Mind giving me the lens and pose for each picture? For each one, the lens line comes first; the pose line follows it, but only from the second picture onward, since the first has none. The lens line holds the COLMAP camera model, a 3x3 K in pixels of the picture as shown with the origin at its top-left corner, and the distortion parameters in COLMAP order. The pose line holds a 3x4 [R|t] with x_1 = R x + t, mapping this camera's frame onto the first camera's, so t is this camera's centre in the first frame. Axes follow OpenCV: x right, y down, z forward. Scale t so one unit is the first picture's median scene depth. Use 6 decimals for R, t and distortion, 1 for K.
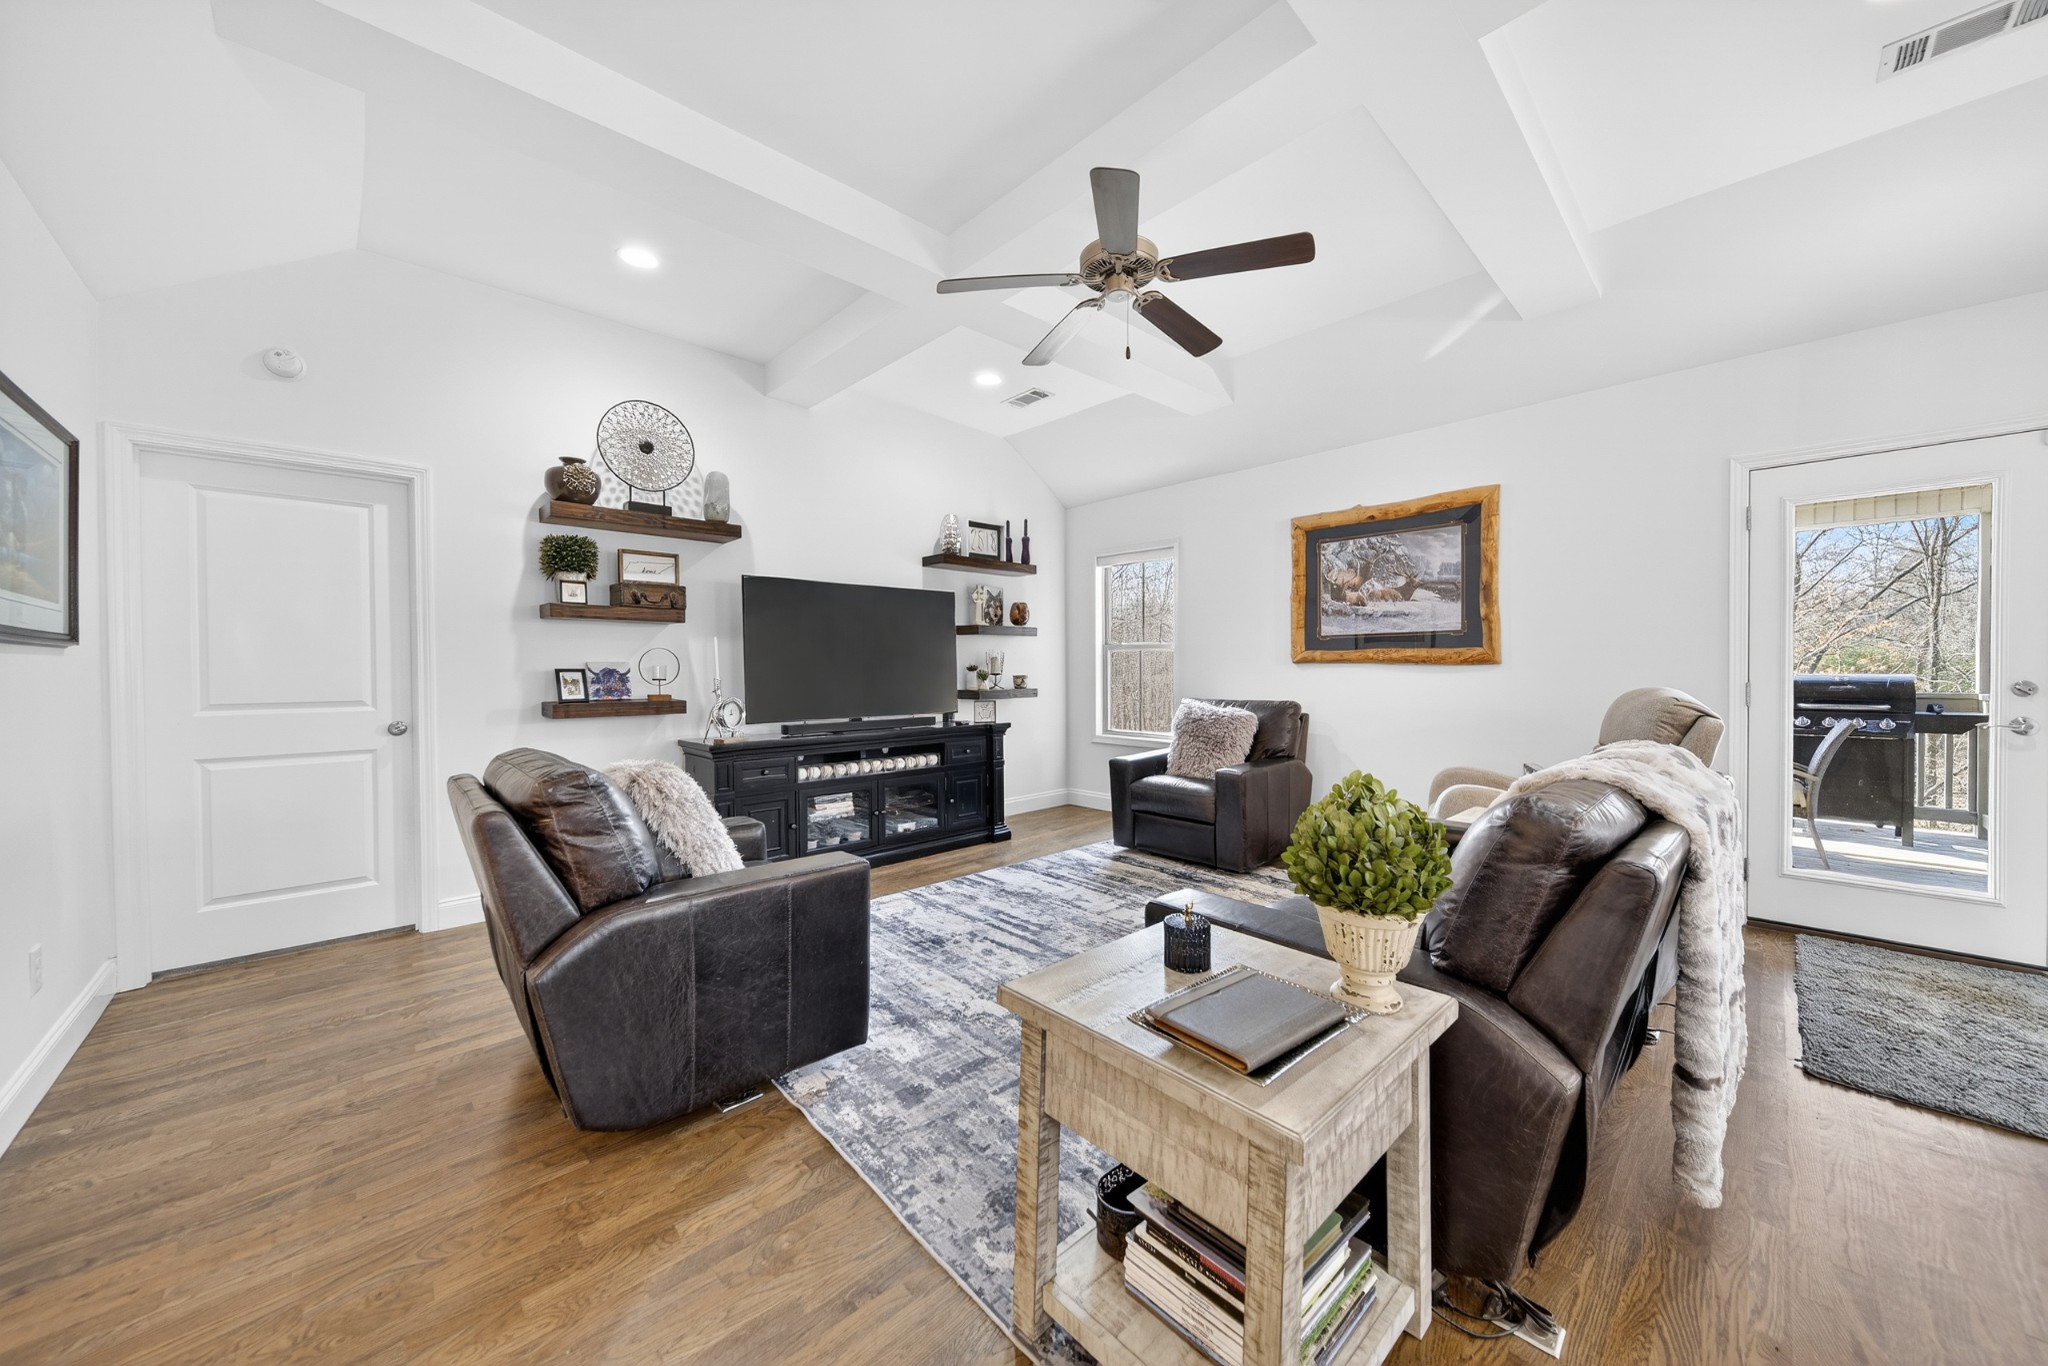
lens RADIAL K [[725.4, 0, 1024.0], [0, 725.4, 683.0], [0, 0, 1]] dist [-0.001960, -0.000190]
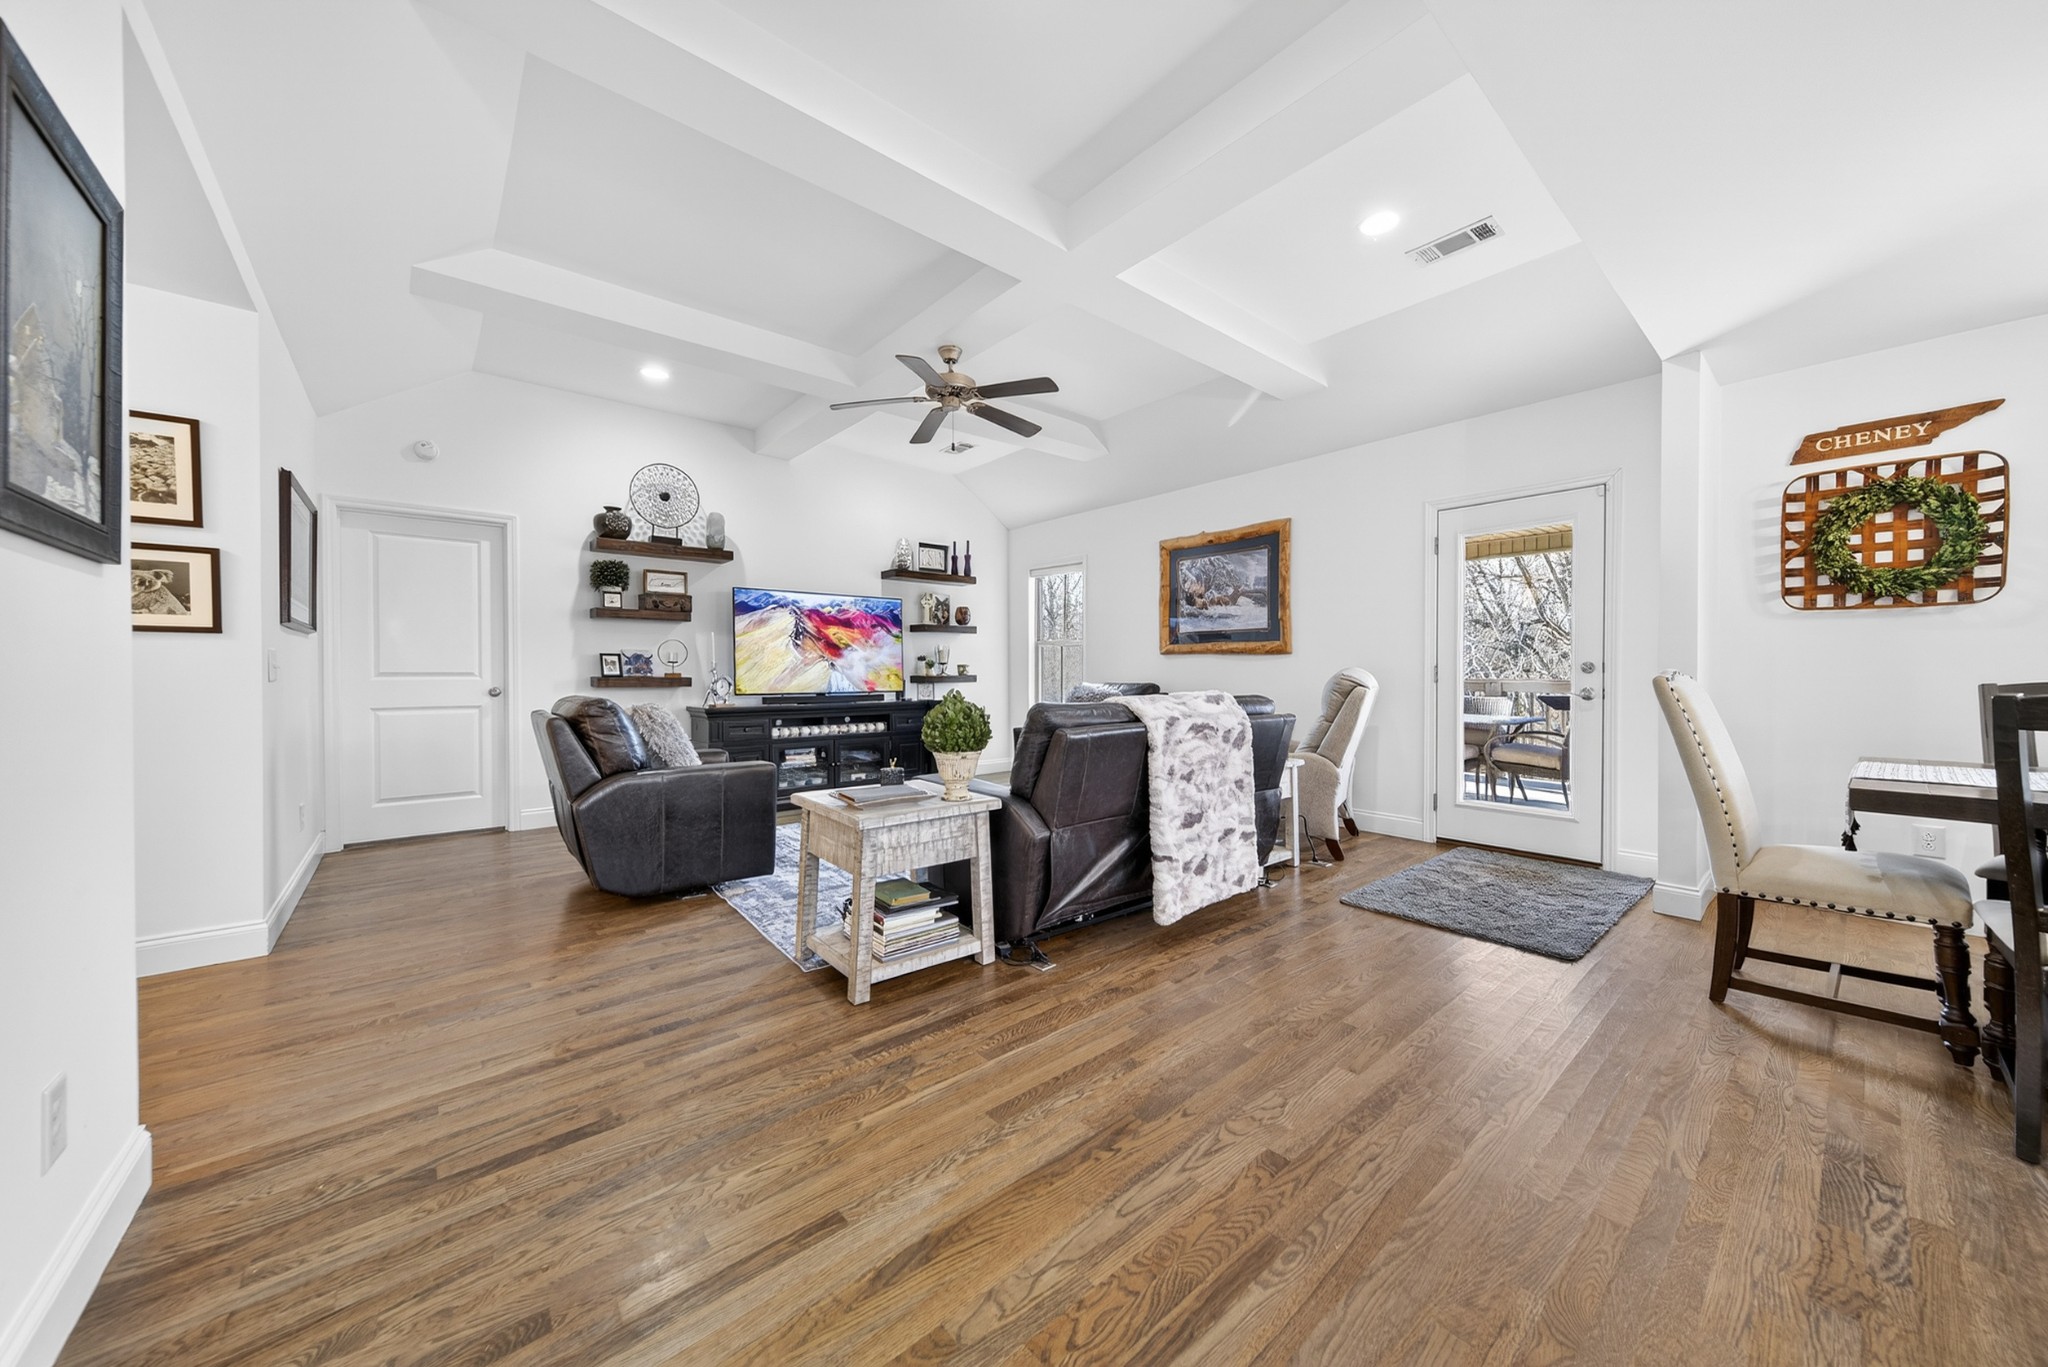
lens RADIAL K [[710.2, 0, 1021.9], [0, 710.2, 680.6], [0, 0, 1]] dist [0.001862, 0.000097]
pose [[0.998498, 0.005719, -0.054495, 0.237486], [-0.005978, 0.999972, -0.004575, 0.031914], [0.054467, 0.004894, 0.998504, -0.321771]]
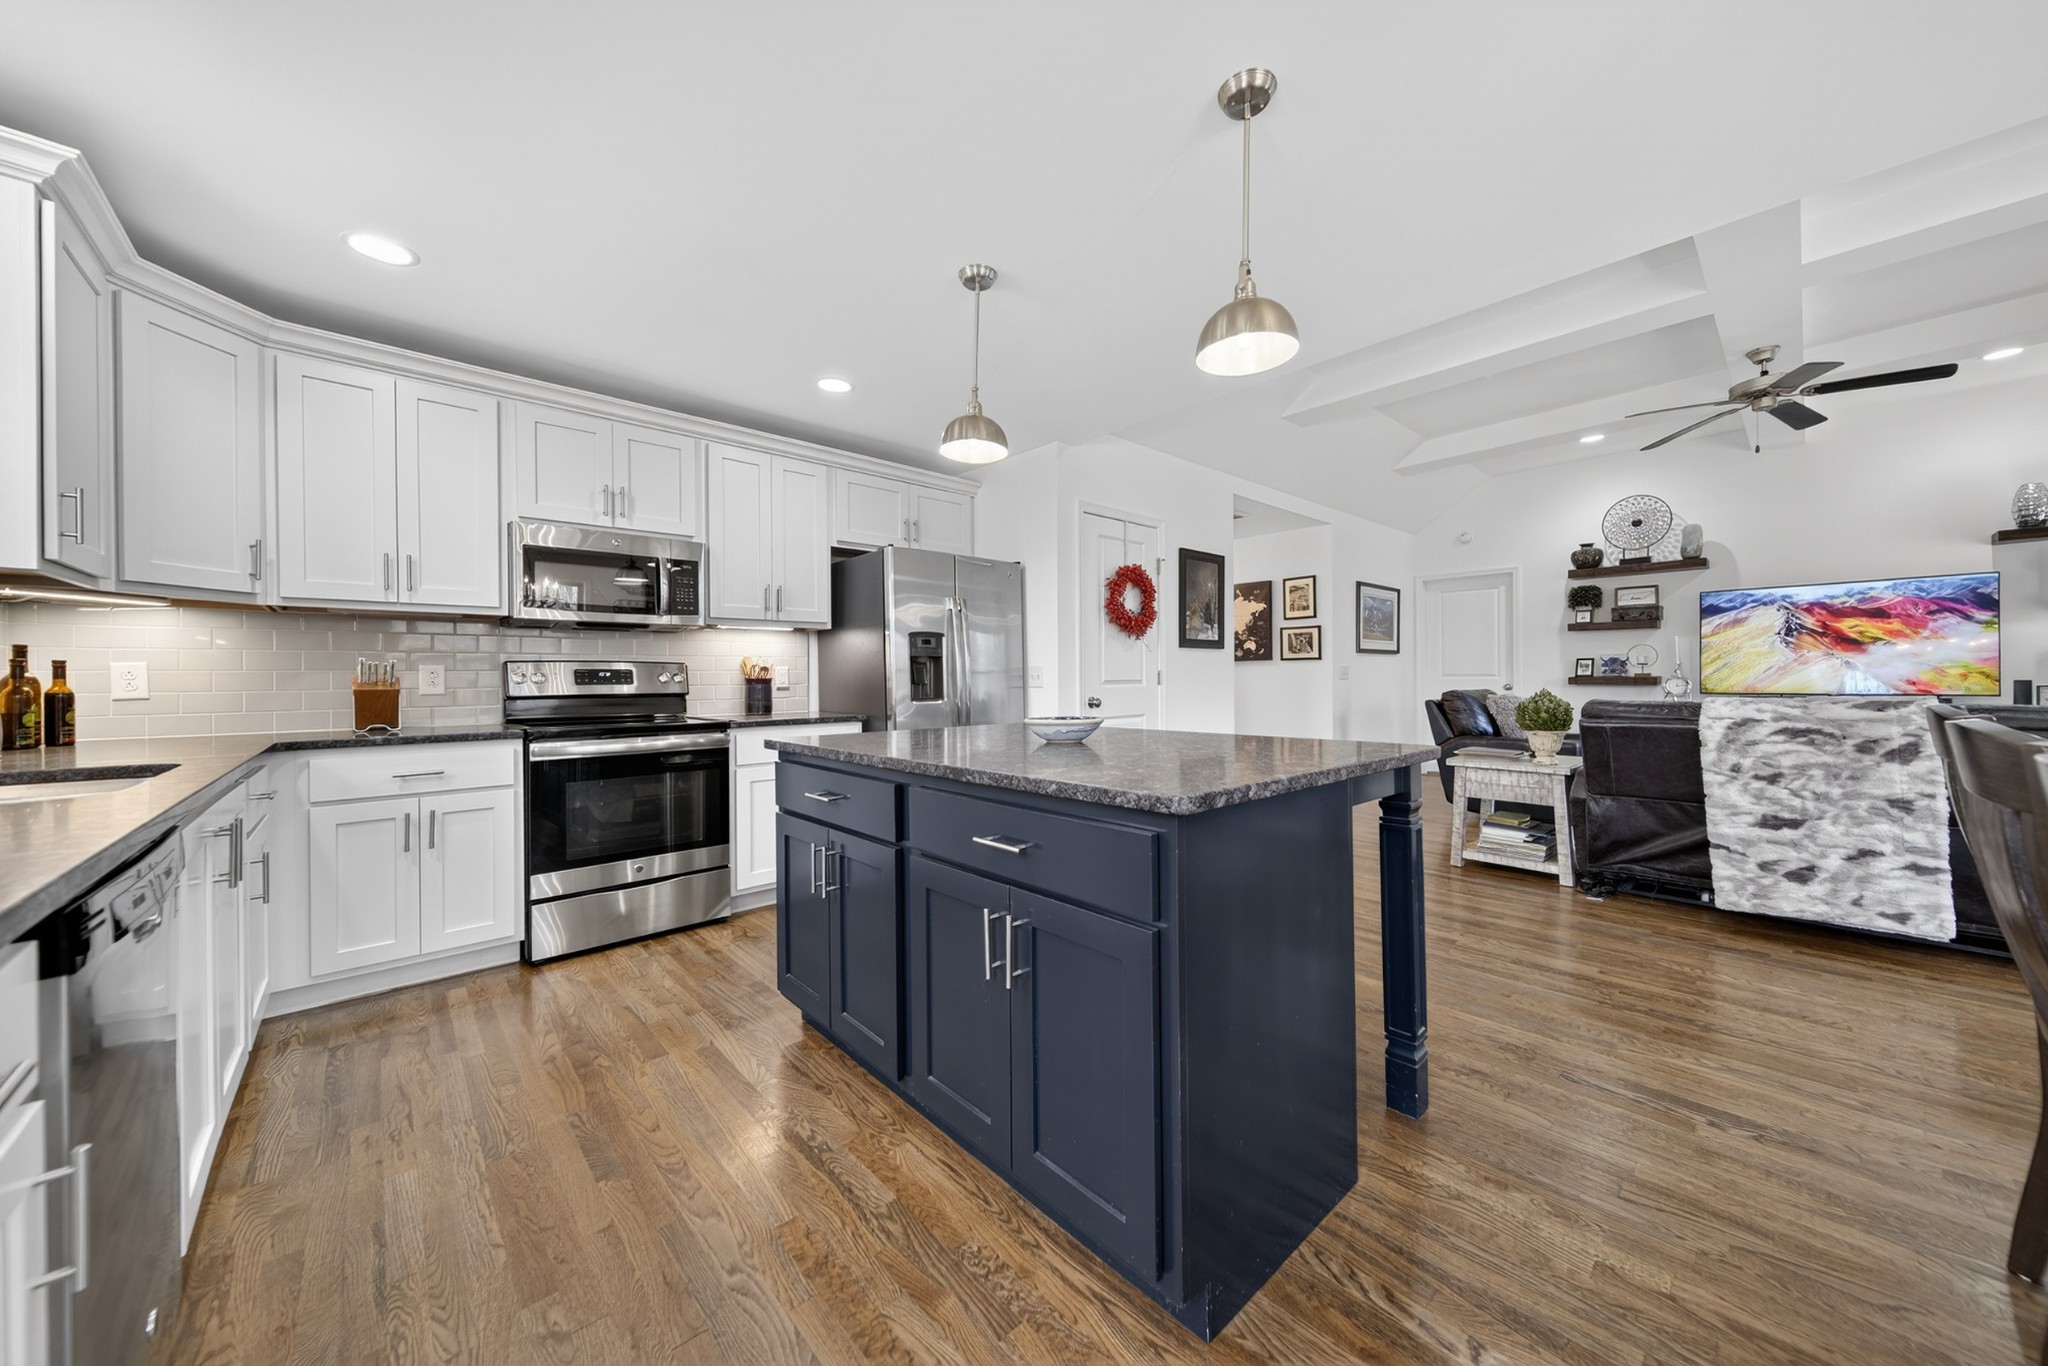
lens RADIAL K [[710.2, 0, 1021.9], [0, 710.2, 680.1], [0, 0, 1]] dist [0.001862, 0.000097]
pose [[-0.021121, 0.011844, -0.999707, 1.089398], [-0.006527, 0.999907, 0.011984, 0.020643], [0.999756, 0.006778, -0.021041, -0.345827]]
